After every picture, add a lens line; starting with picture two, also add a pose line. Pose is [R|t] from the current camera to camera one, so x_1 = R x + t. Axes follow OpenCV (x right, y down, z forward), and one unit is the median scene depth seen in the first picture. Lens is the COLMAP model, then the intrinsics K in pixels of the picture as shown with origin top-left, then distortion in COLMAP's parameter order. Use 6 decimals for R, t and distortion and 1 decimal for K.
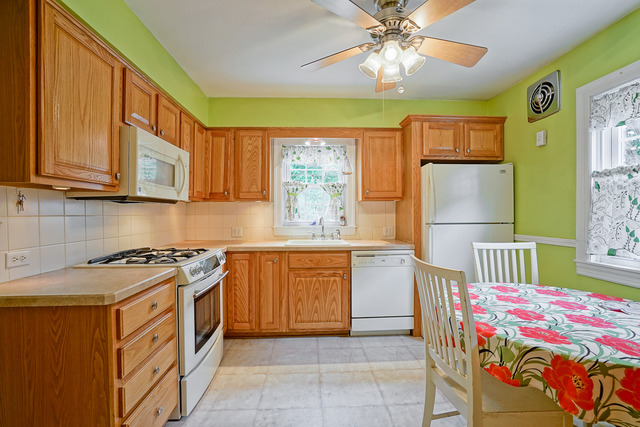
lens RADIAL K [[298.6, 0, 325.6], [0, 298.6, 213.6], [0, 0, 1]] dist [-0.020930, 0.010467]
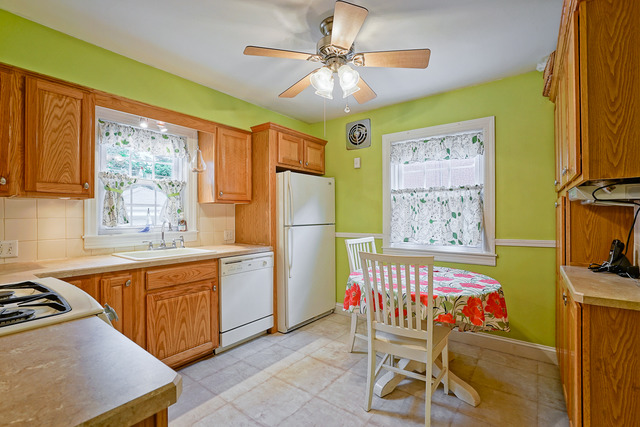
lens RADIAL K [[298.6, 0, 323.2], [0, 298.6, 213.7], [0, 0, 1]] dist [-0.020930, 0.010467]
pose [[0.645733, 0.006417, 0.763536, -0.392271], [0.002491, 0.999942, -0.010510, 0.000778], [-0.763559, 0.008689, 0.645679, 0.183146]]
